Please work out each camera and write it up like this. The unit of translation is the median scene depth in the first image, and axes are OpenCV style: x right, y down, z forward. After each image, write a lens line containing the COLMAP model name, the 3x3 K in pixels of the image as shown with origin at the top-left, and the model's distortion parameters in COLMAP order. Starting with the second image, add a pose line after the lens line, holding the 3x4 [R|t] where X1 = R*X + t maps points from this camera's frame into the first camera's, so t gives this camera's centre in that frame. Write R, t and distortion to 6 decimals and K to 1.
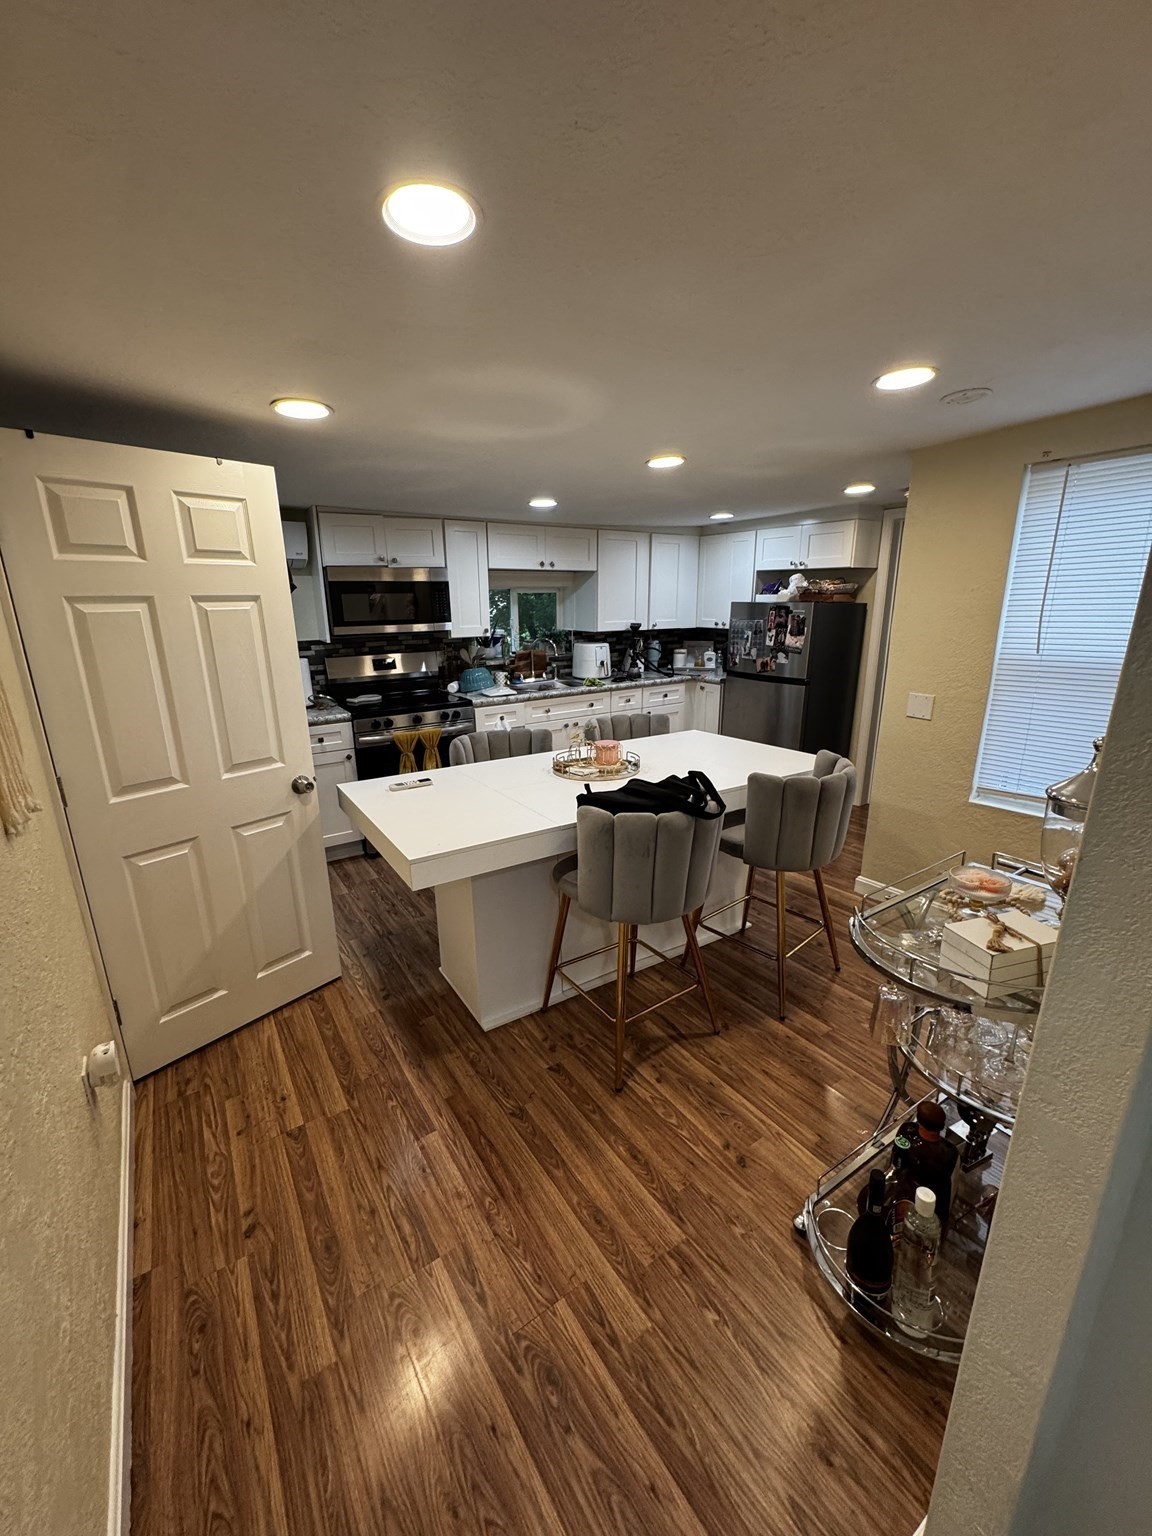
lens RADIAL K [[618.7, 0, 572.9], [0, 618.7, 773.2], [0, 0, 1]] dist [-0.002872, -0.000414]
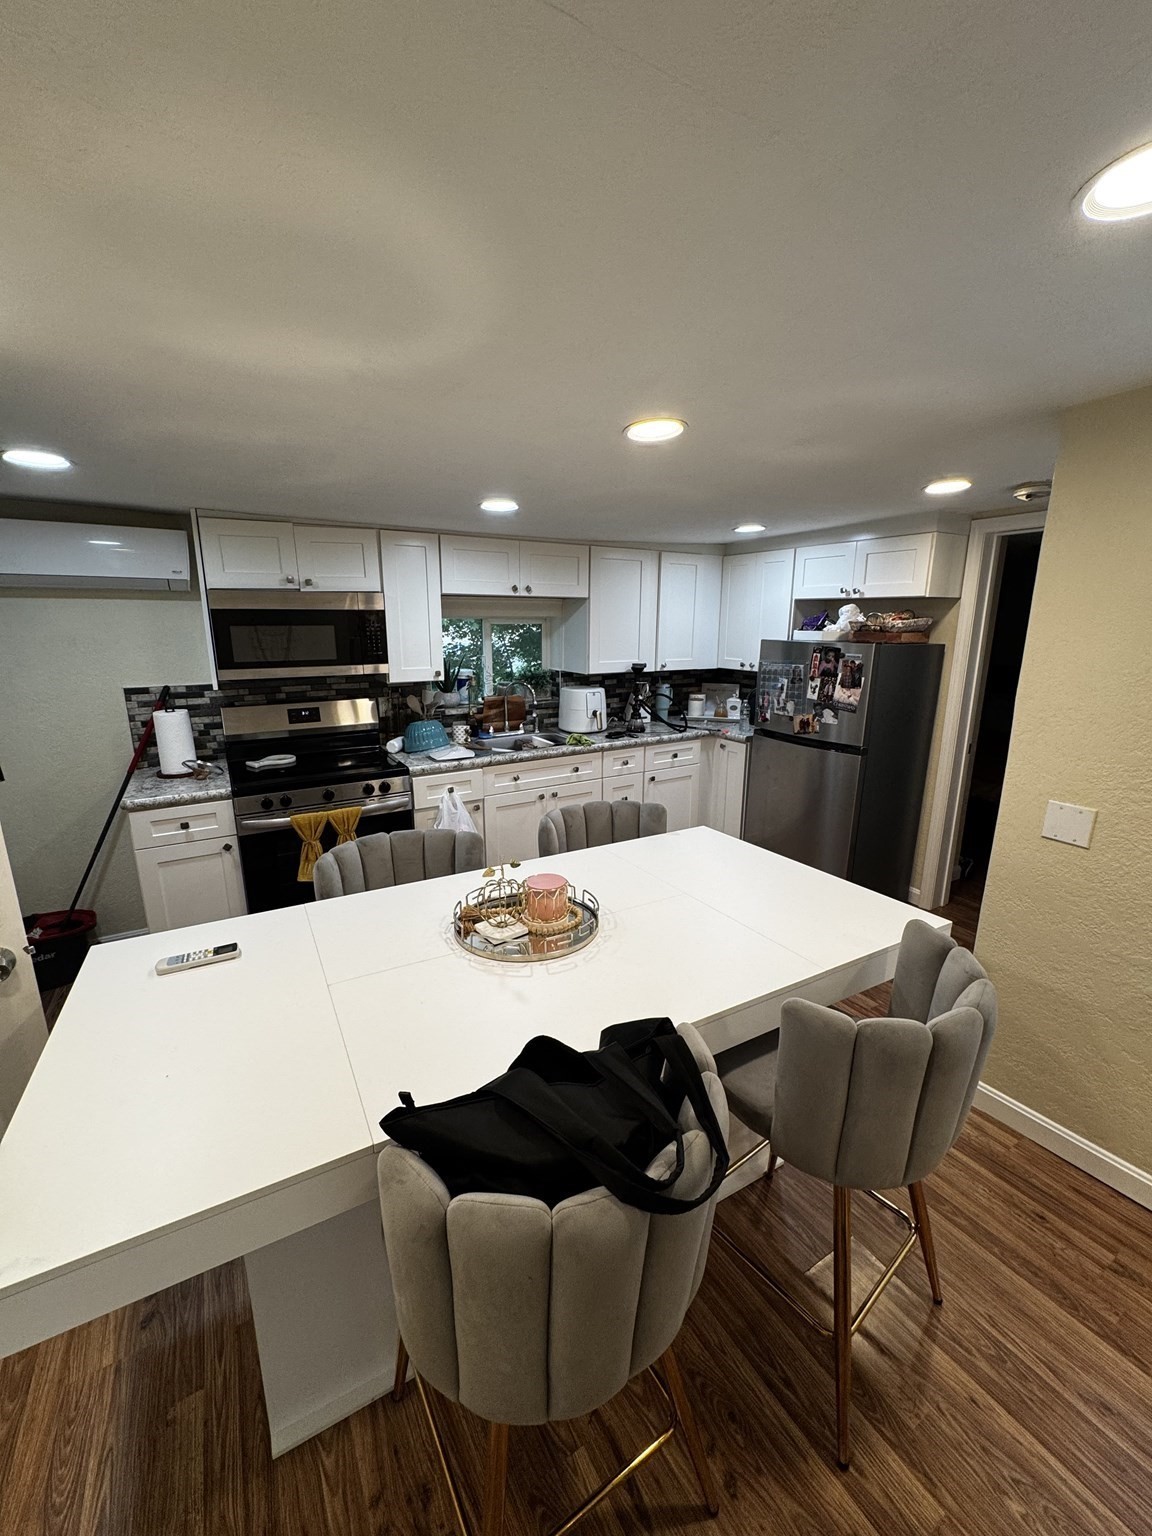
lens RADIAL K [[618.7, 0, 574.5], [0, 618.7, 773.3], [0, 0, 1]] dist [-0.002872, -0.000414]
pose [[0.998734, 0.022124, -0.045185, 0.067485], [-0.023747, 0.999080, -0.035711, -0.083543], [0.044353, 0.036739, 0.998340, 0.245284]]
